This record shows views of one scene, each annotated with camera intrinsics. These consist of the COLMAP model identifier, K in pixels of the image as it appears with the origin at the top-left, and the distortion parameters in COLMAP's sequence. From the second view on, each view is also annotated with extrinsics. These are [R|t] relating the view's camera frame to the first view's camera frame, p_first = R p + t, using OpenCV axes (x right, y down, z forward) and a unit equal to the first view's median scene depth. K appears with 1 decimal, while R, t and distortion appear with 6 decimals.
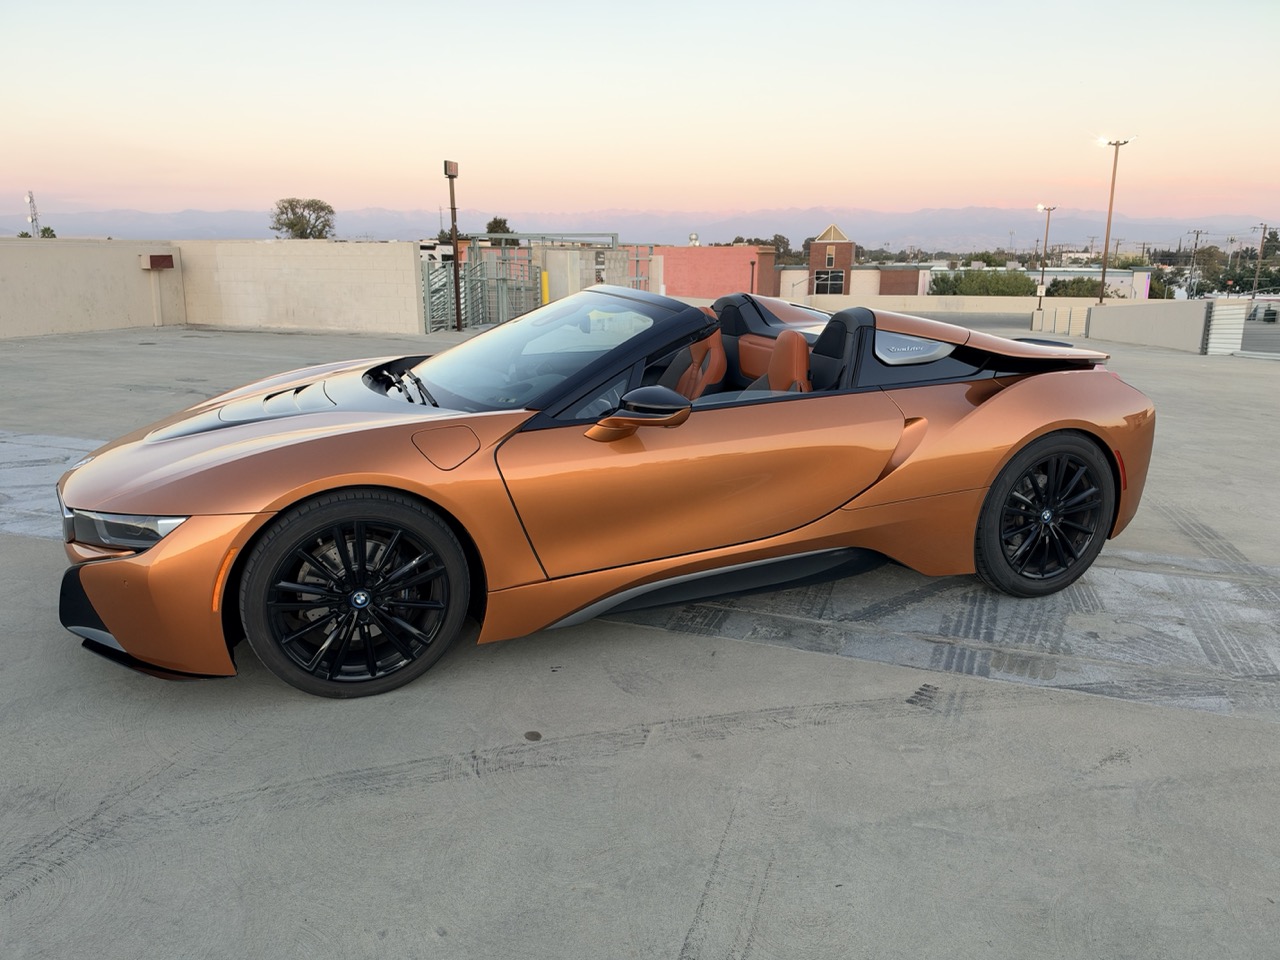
lens RADIAL K [[906.2, 0, 639.3], [0, 906.2, 489.5], [0, 0, 1]] dist [0.071856, -0.138599]
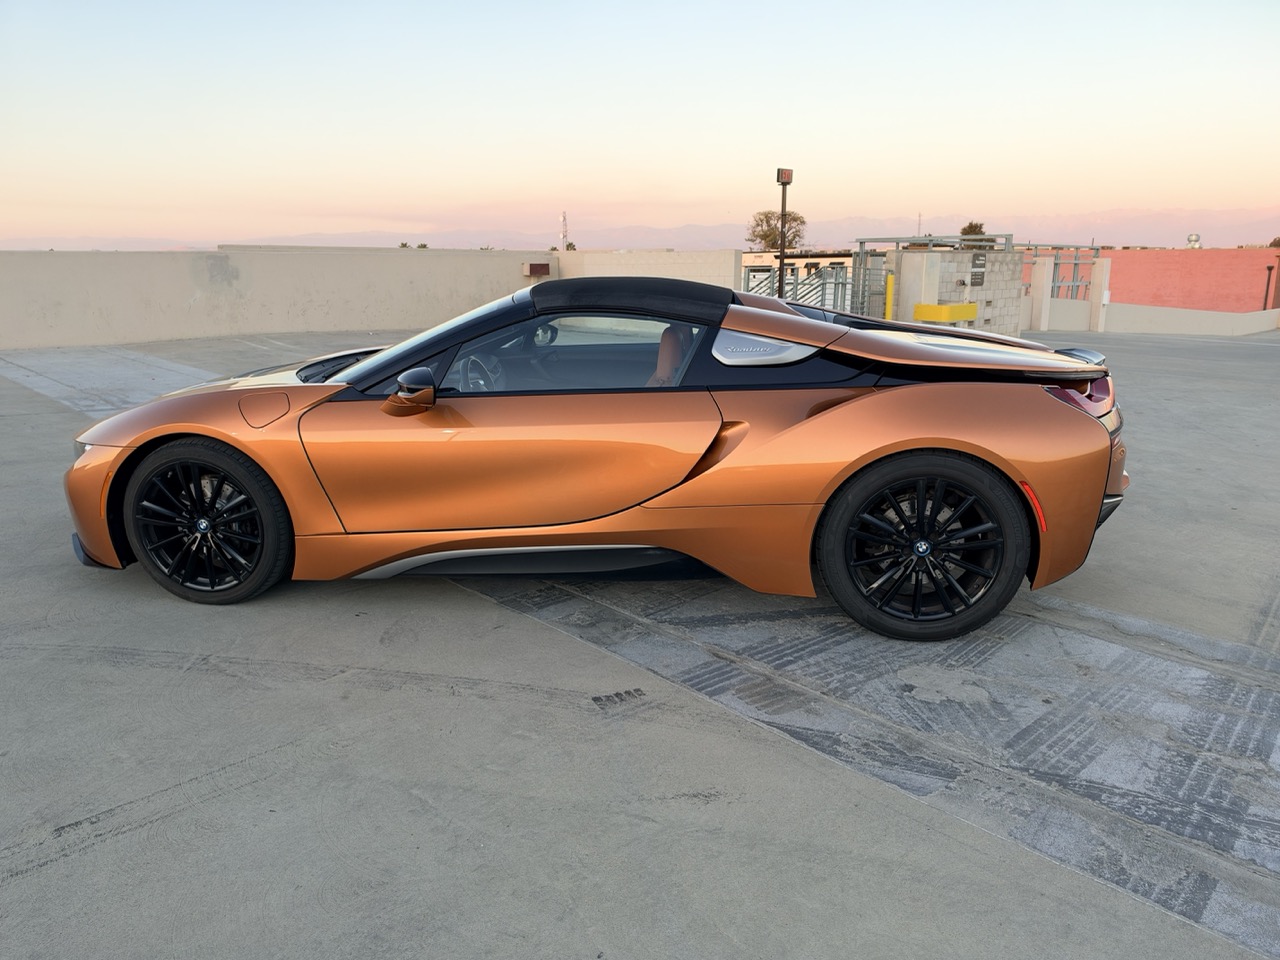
lens RADIAL K [[906.2, 0, 639.3], [0, 906.2, 489.5], [0, 0, 1]] dist [0.071856, -0.138599]
pose [[0.884871, 0.104346, -0.453999, 0.615708], [-0.108015, 0.993988, 0.017928, -0.013430], [0.453140, 0.033175, 0.890822, 0.113196]]
